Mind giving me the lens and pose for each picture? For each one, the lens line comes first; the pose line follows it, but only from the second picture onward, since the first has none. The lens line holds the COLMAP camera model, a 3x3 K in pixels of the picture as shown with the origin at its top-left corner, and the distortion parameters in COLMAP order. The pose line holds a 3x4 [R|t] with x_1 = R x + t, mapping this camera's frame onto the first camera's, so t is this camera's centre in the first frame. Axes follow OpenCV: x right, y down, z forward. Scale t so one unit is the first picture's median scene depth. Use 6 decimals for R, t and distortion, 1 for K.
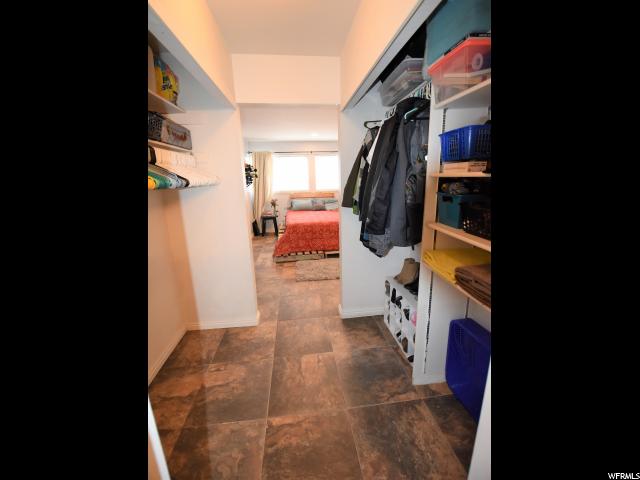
lens RADIAL K [[226.2, 0, 320.0], [0, 226.2, 240.0], [0, 0, 1]] dist [0.000417, -0.006394]
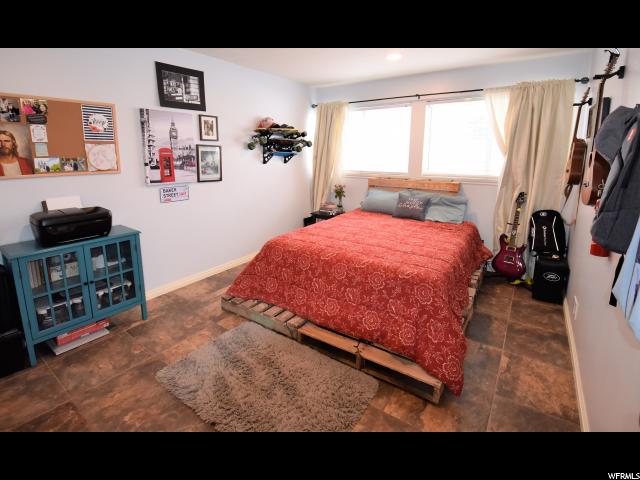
lens RADIAL K [[304.8, 0, 319.4], [0, 304.8, 207.0], [0, 0, 1]] dist [0.000140, -0.021390]
pose [[0.741926, 0.146907, -0.654190, 0.271590], [-0.196373, 0.980526, -0.002519, -0.117081], [0.641081, 0.130334, 0.756326, 0.410911]]
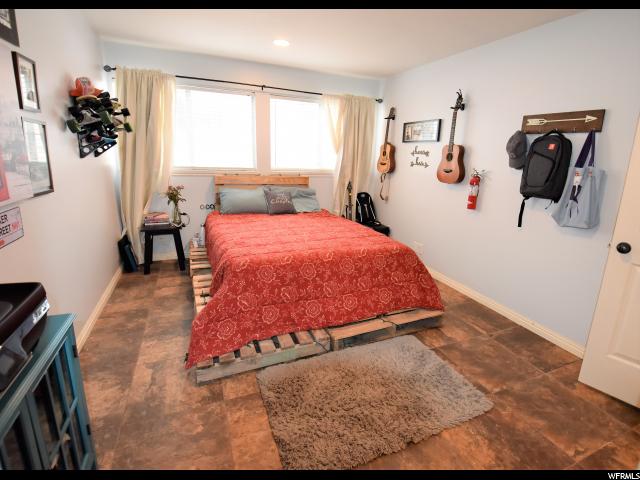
lens RADIAL K [[317.5, 0, 337.2], [0, 317.5, 235.8], [0, 0, 1]] dist [0.000261, -0.020982]
pose [[0.952322, -0.011303, 0.304886, -0.096422], [0.013687, 0.999890, -0.005685, -0.079777], [-0.304788, 0.009587, 0.952372, 0.341744]]
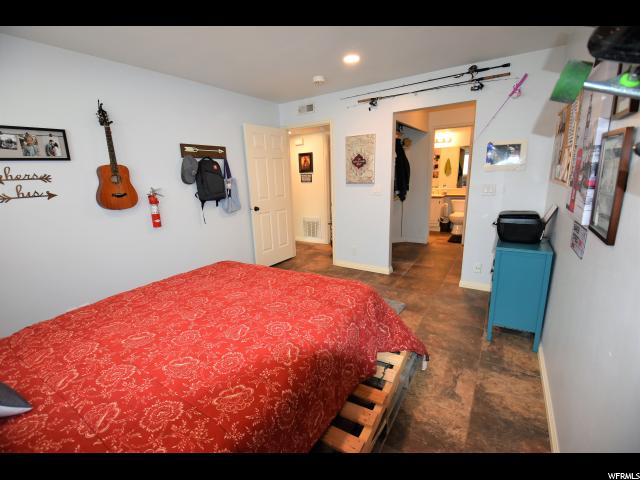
lens RADIAL K [[287.4, 0, 320.0], [0, 287.4, 240.0], [0, 0, 1]] dist [0.000601, -0.016897]
pose [[-0.781037, -0.089020, 0.618107, -0.250949], [0.213374, 0.892177, 0.398110, -0.244532], [-0.586901, 0.442827, -0.677829, 0.968908]]
